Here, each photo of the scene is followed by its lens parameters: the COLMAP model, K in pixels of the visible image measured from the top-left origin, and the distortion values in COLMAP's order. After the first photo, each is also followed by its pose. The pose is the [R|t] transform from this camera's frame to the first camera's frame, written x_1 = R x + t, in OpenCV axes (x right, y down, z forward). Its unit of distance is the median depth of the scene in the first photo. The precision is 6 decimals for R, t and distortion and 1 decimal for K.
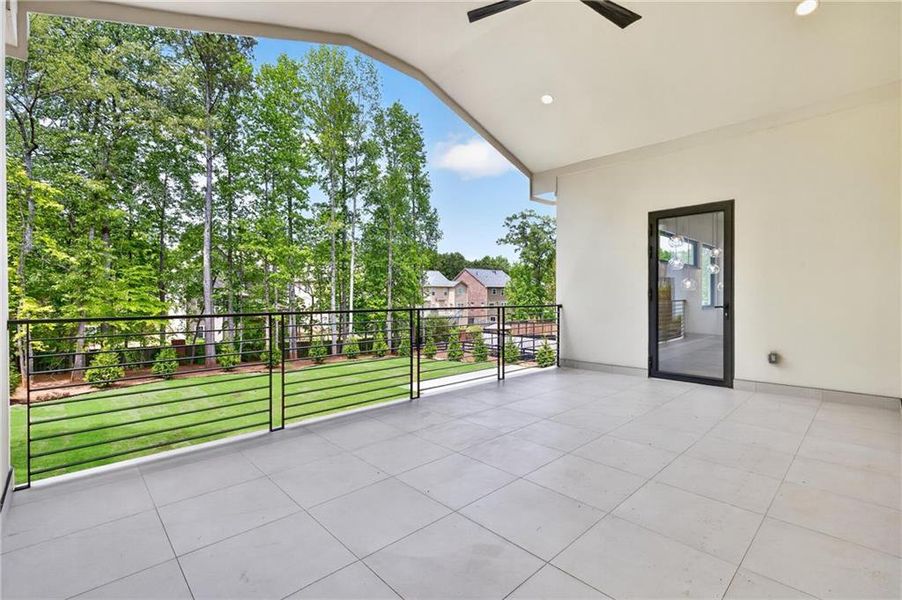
lens RADIAL K [[400.0, 0, 454.5], [0, 400.0, 303.1], [0, 0, 1]] dist [0.000979, -0.000018]
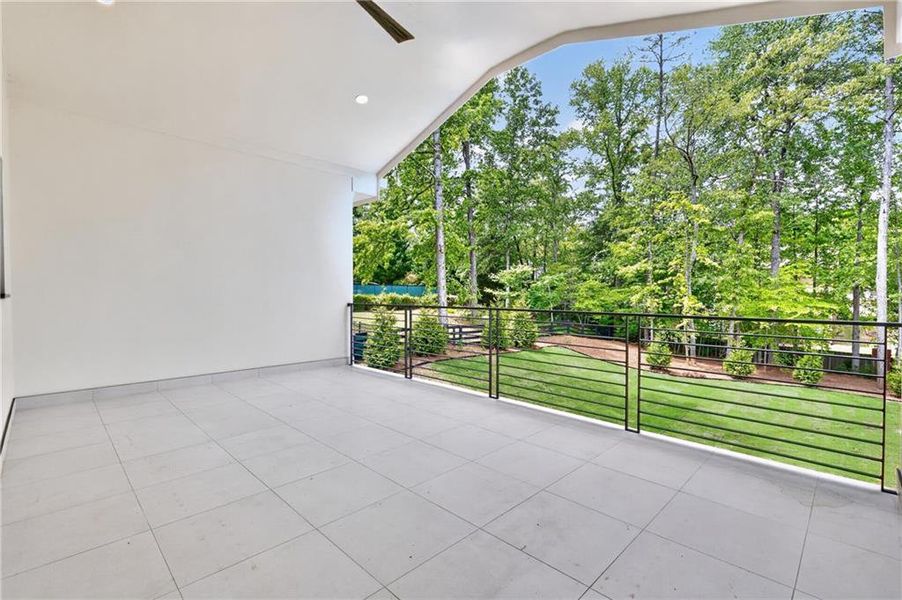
lens RADIAL K [[409.5, 0, 452.1], [0, 409.5, 298.1], [0, 0, 1]] dist [0.002765, 0.000175]
pose [[0.016973, 0.015219, -0.999740, 0.436776], [-0.026981, 0.999527, 0.014757, -0.010837], [0.999492, 0.026723, 0.017375, 0.419867]]
